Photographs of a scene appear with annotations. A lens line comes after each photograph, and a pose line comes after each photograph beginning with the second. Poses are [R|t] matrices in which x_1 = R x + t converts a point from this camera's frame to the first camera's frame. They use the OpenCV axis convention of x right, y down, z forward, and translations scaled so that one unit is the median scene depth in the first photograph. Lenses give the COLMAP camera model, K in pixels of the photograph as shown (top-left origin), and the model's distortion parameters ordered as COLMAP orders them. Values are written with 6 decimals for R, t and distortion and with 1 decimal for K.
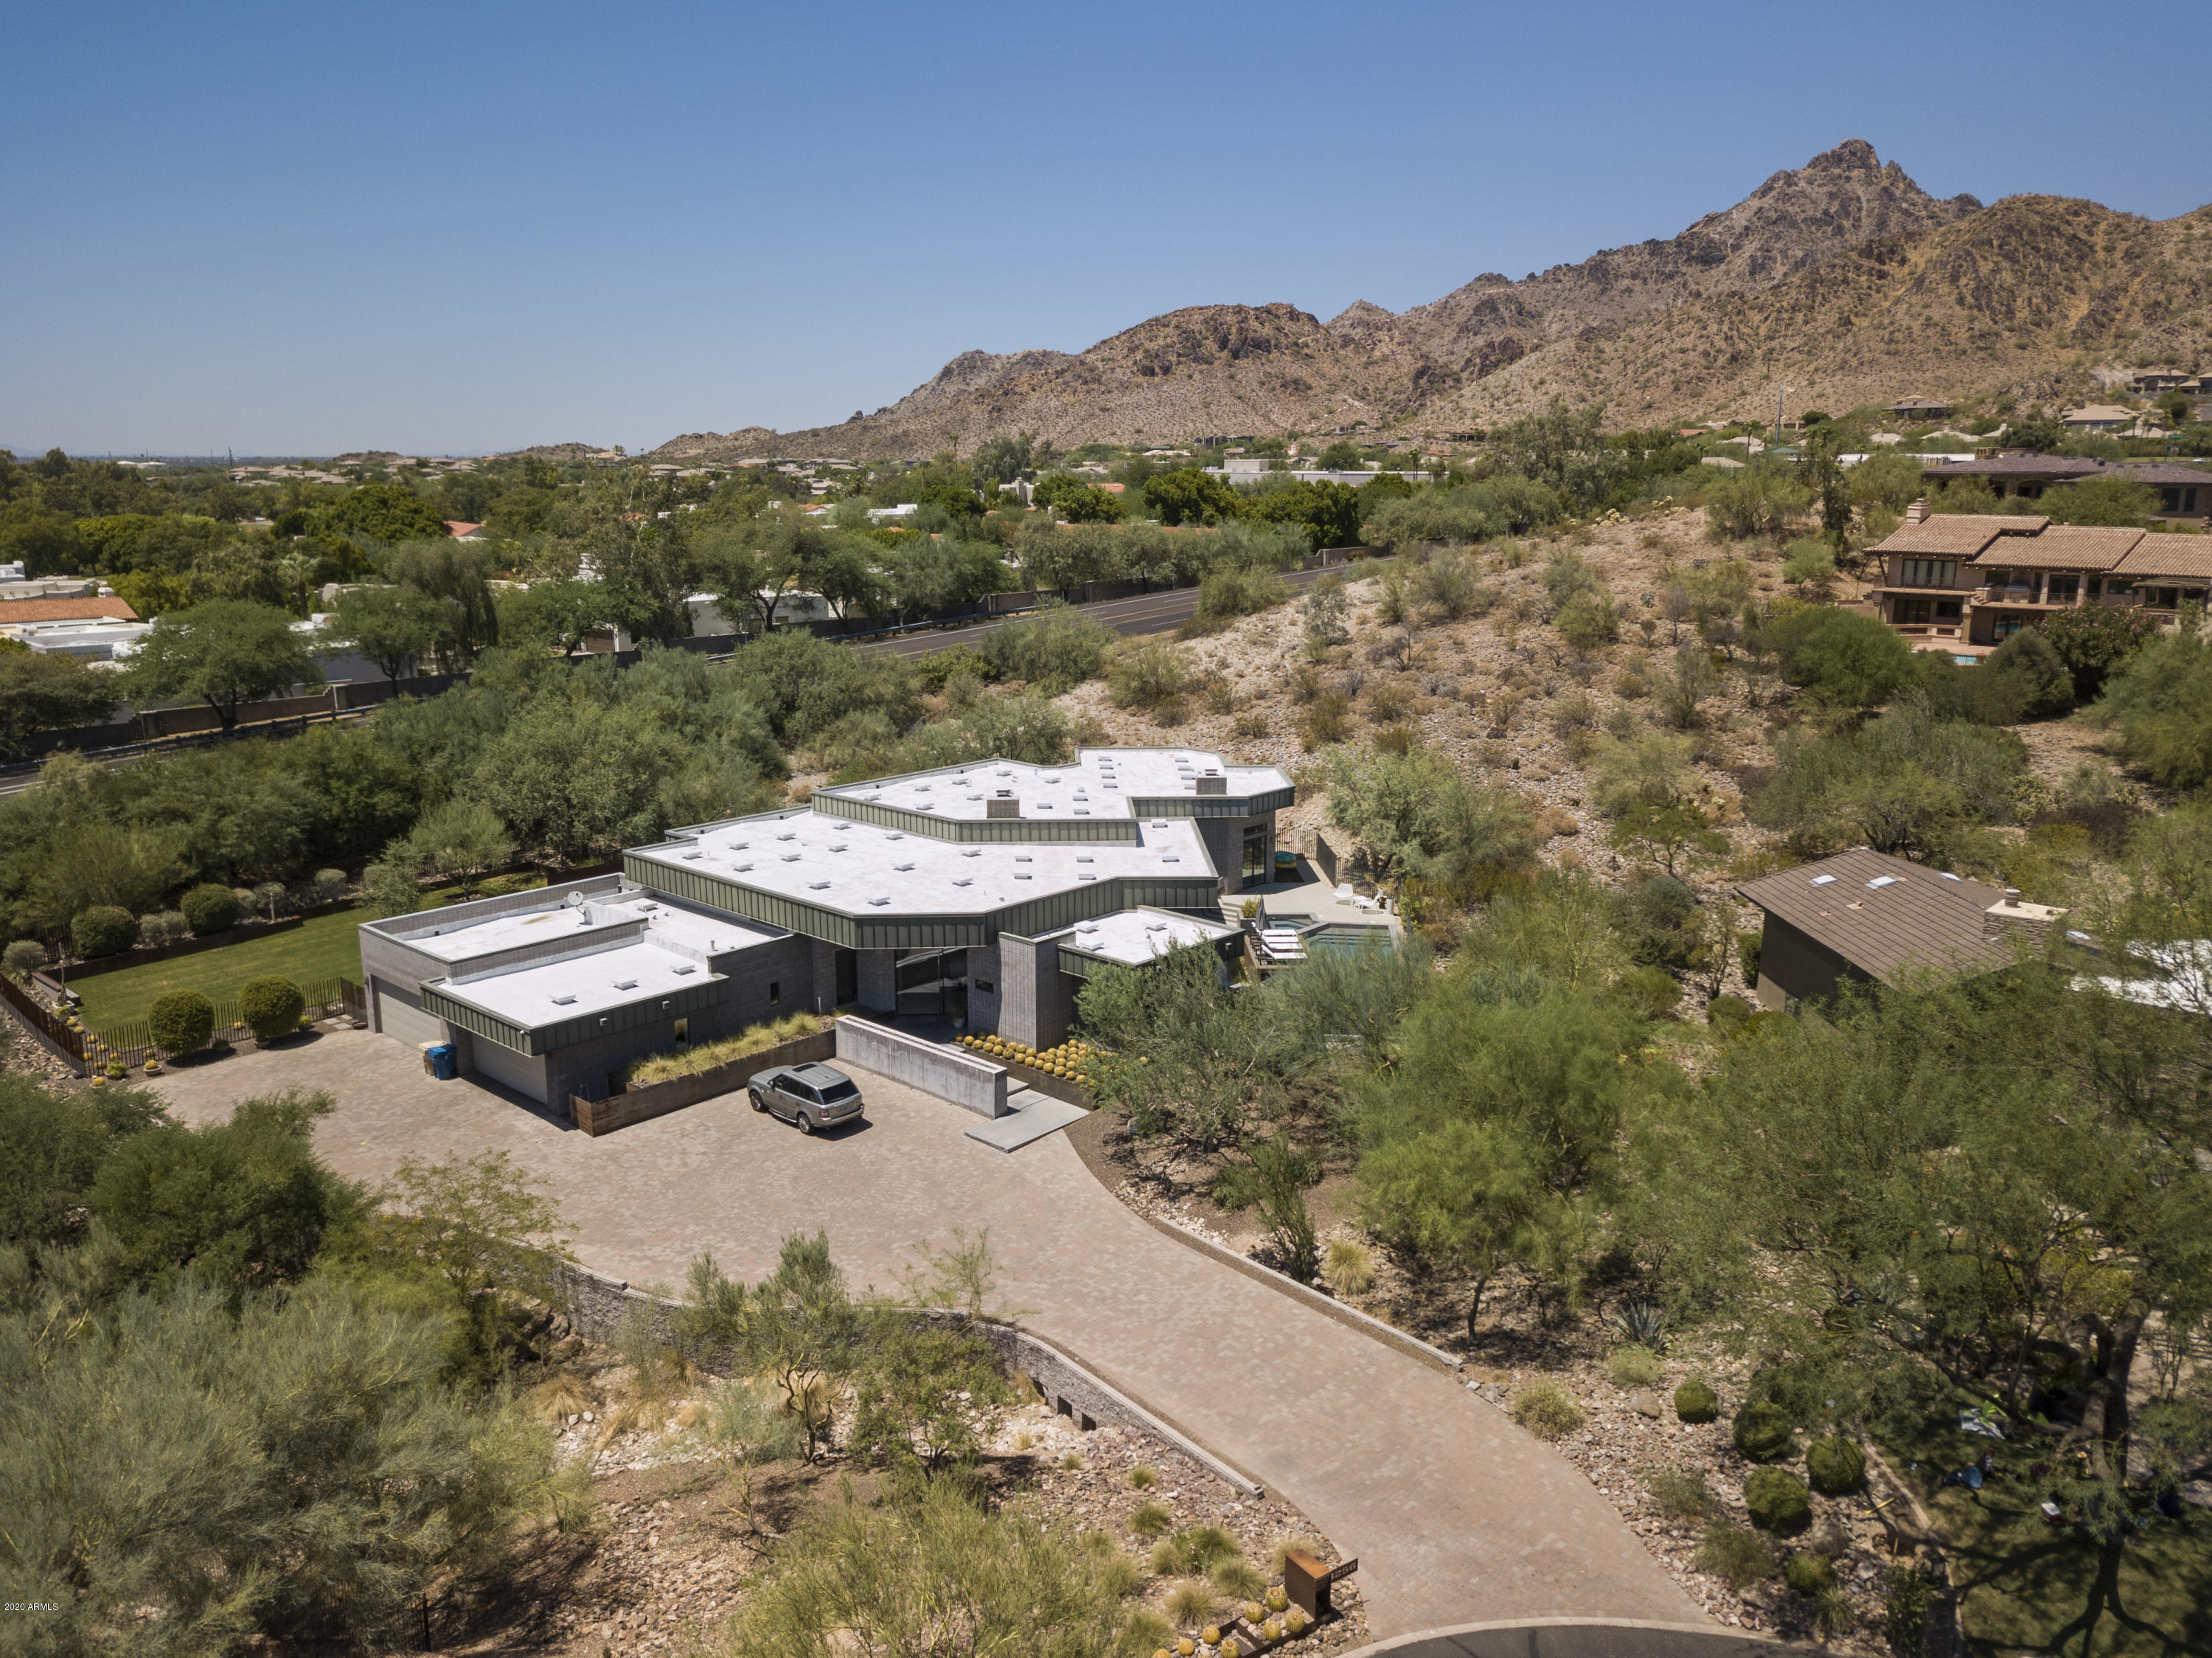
lens RADIAL K [[1702.0, 0, 1129.2], [0, 1702.0, 823.1], [0, 0, 1]] dist [0.038404, -0.027474]
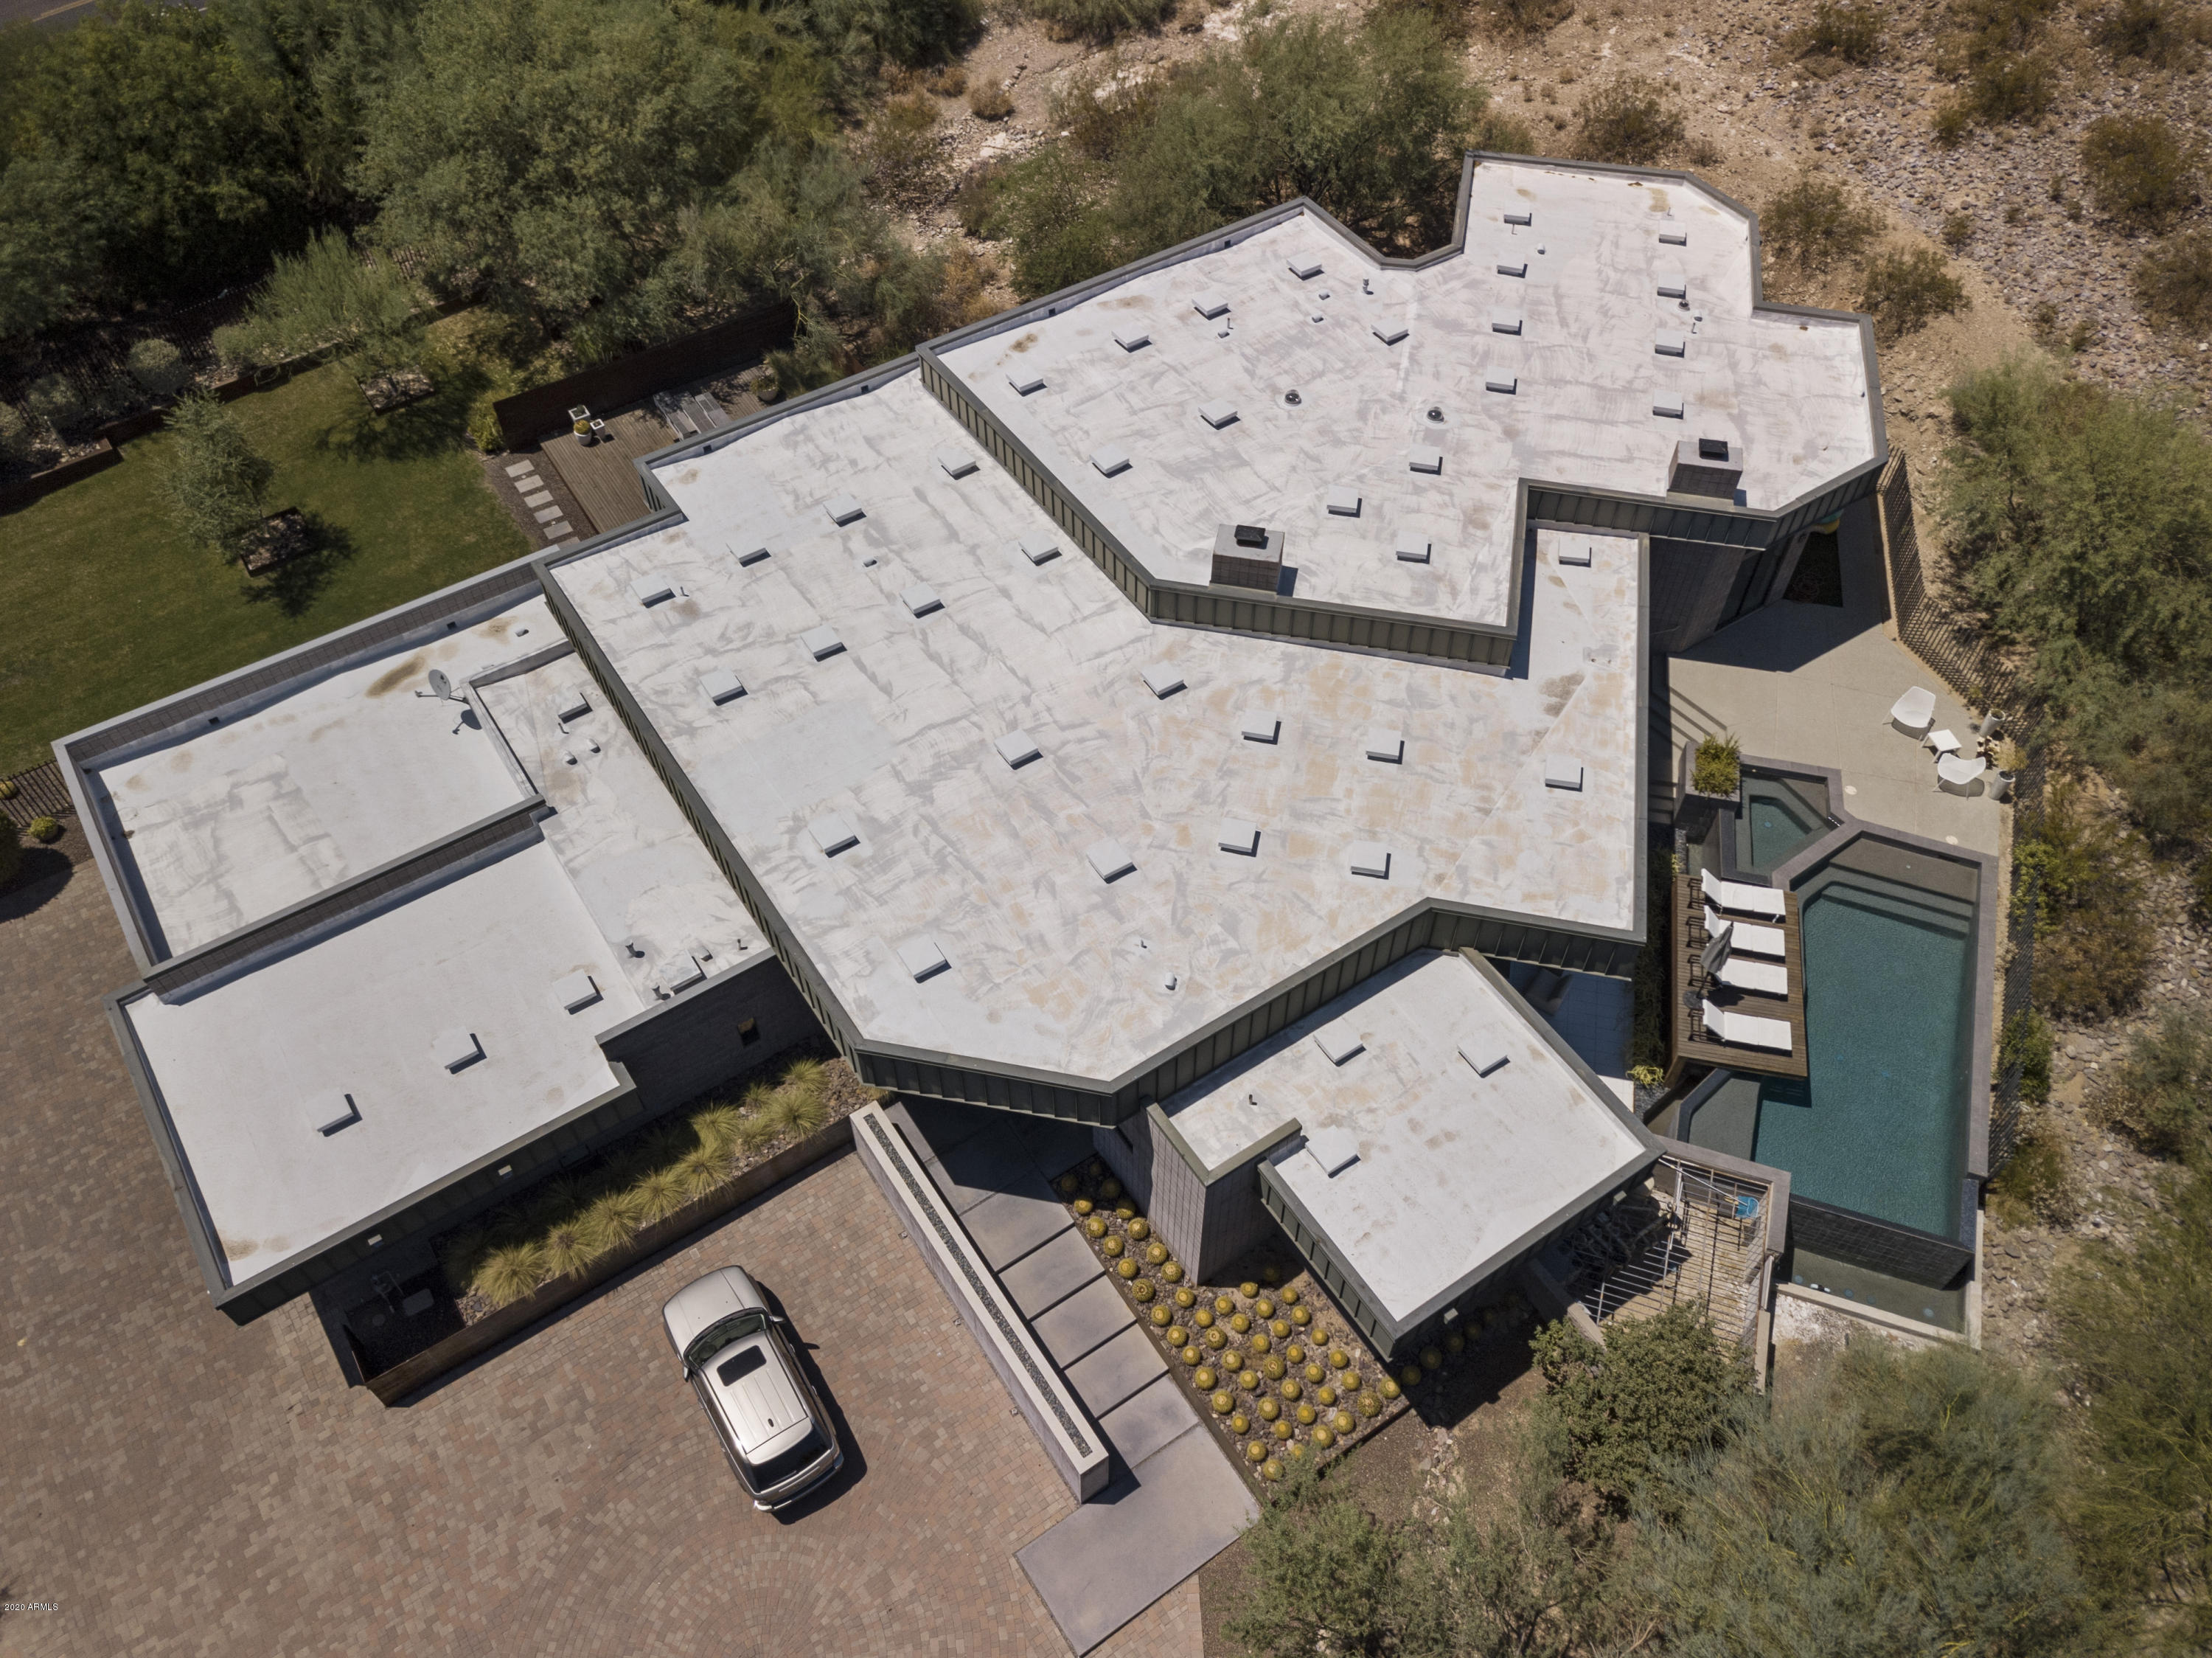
lens RADIAL K [[1702.0, 0, 1118.9], [0, 1702.0, 827.5], [0, 0, 1]] dist [0.038404, -0.027474]
pose [[0.969778, 0.194298, -0.147577, -0.019629], [-0.056885, 0.768236, 0.637635, -0.223143], [0.237265, -0.609969, 0.756071, 0.484986]]
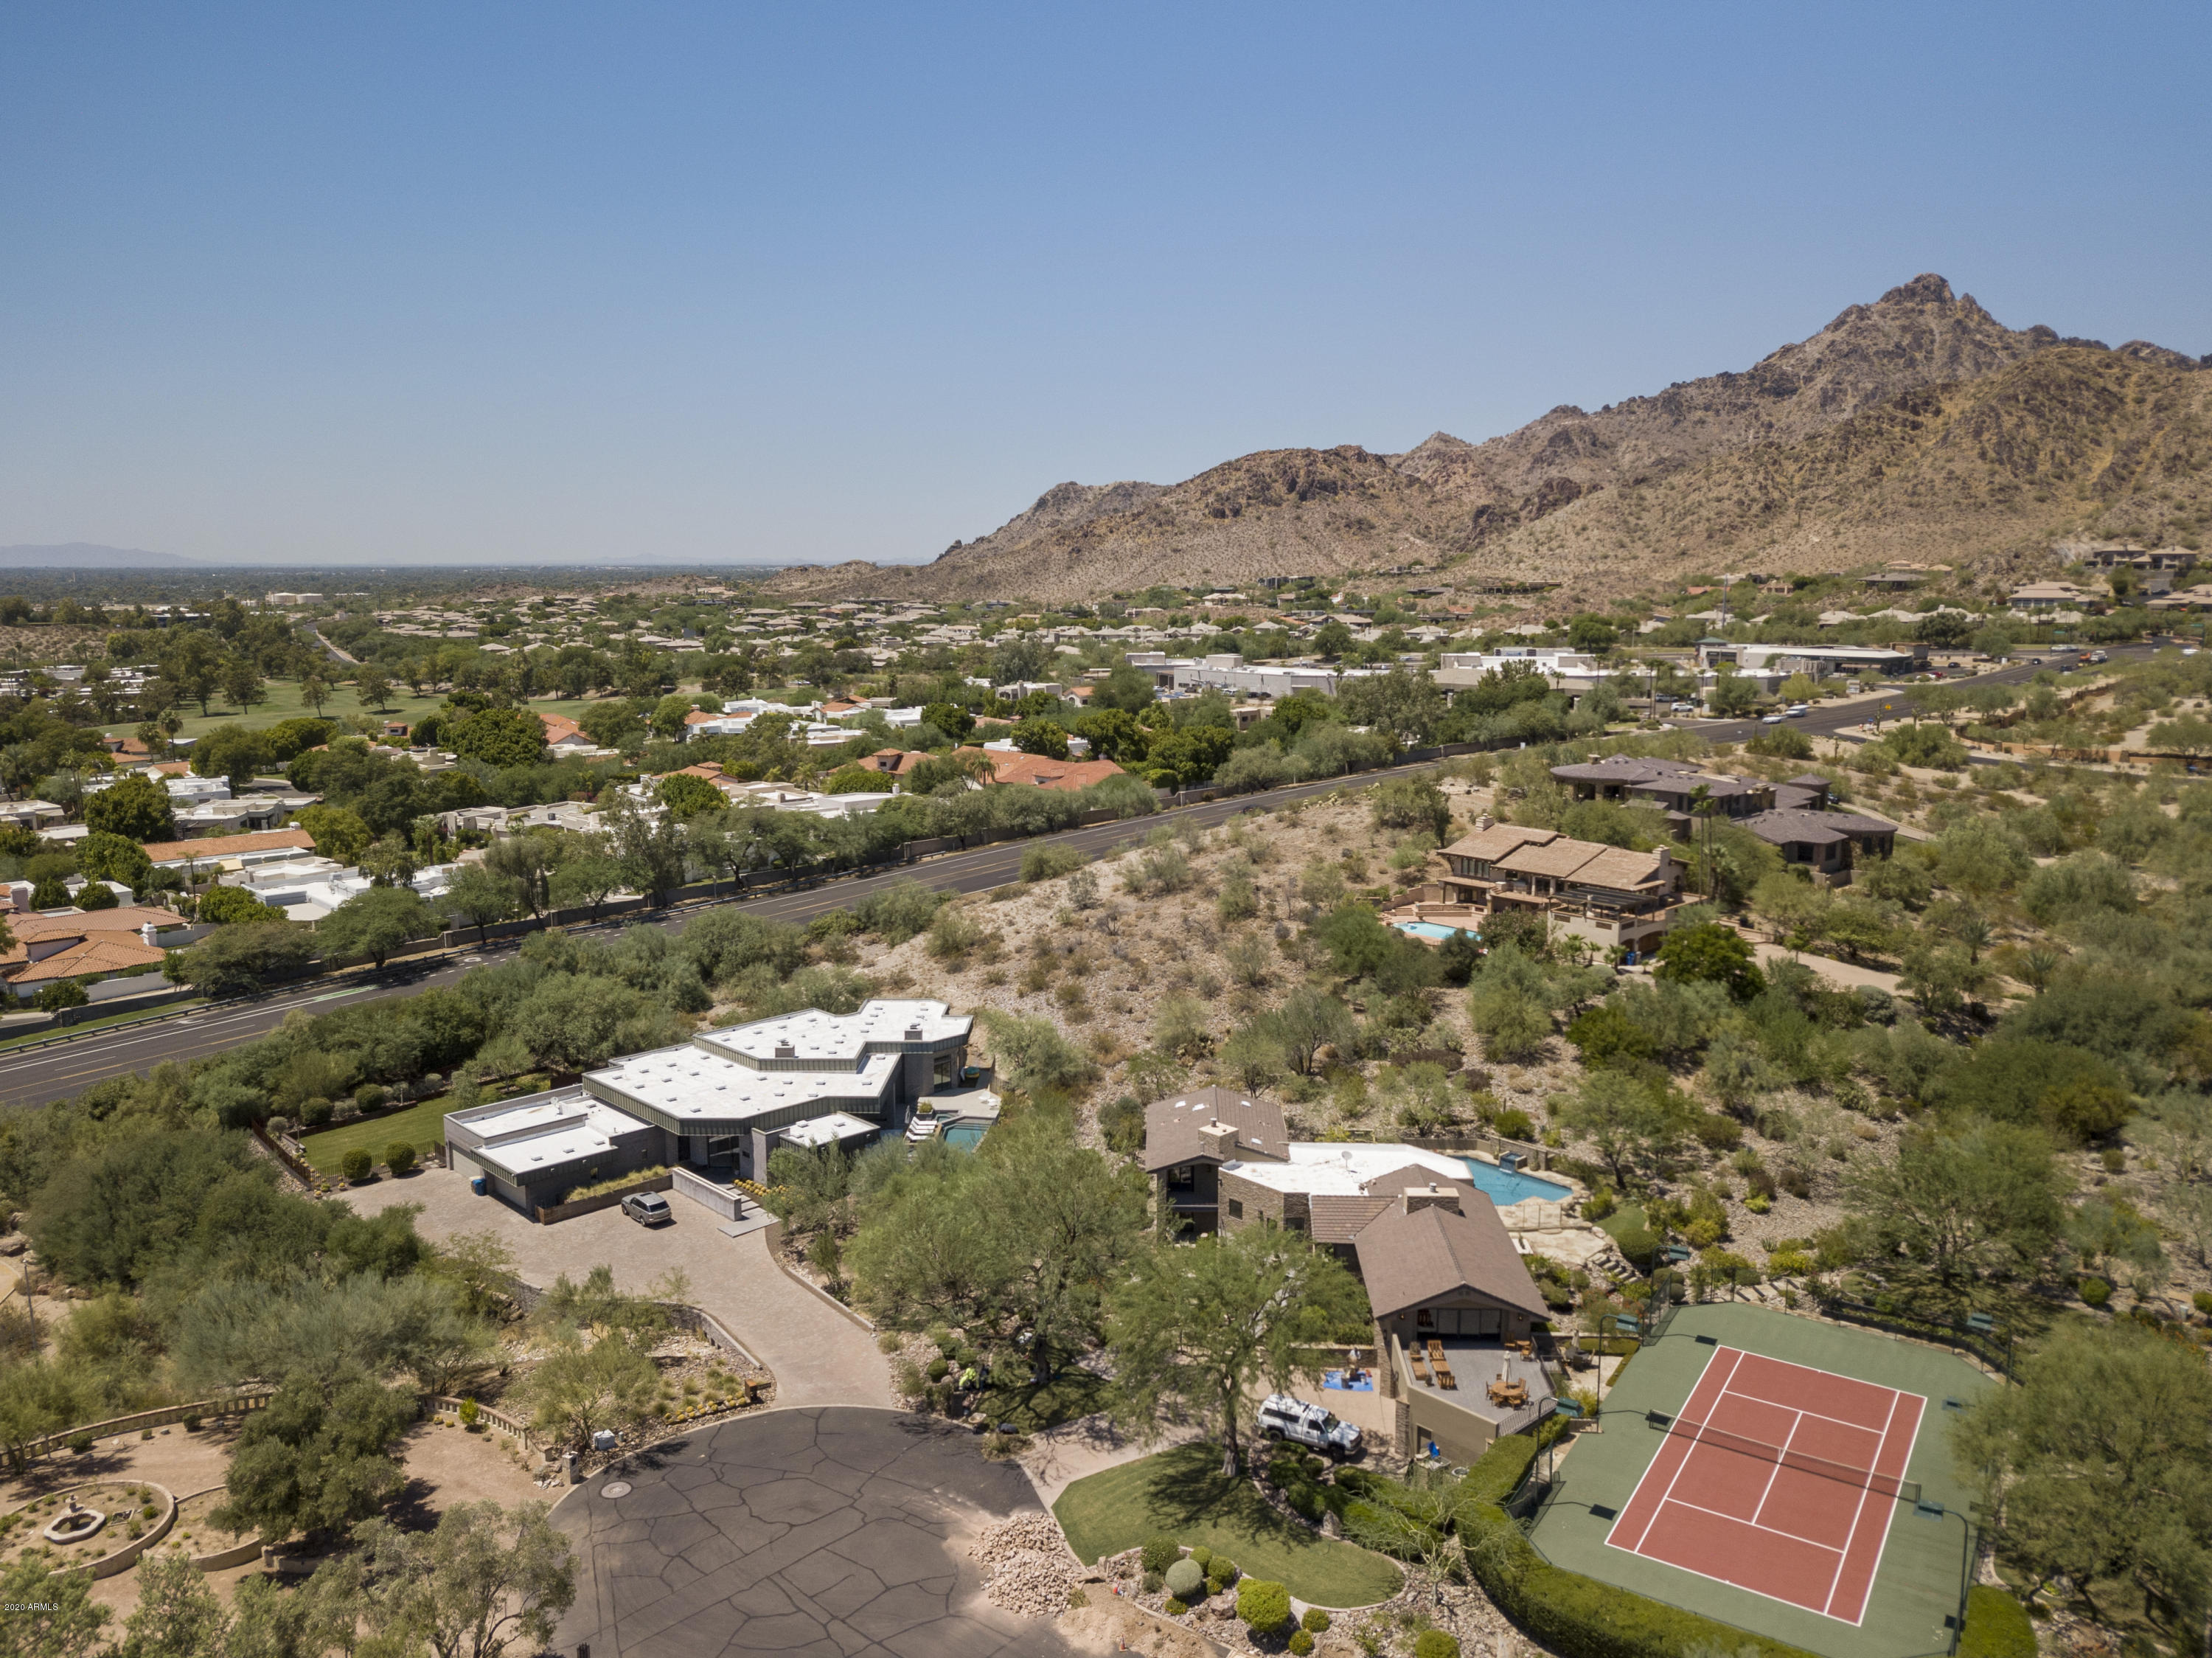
lens RADIAL K [[1702.0, 0, 1125.8], [0, 1702.0, 834.1], [0, 0, 1]] dist [0.038404, -0.027474]
pose [[0.997783, 0.008141, -0.066058, 0.353073], [-0.011605, 0.998568, -0.052224, -0.129399], [0.065539, 0.052875, 0.996448, -0.712124]]
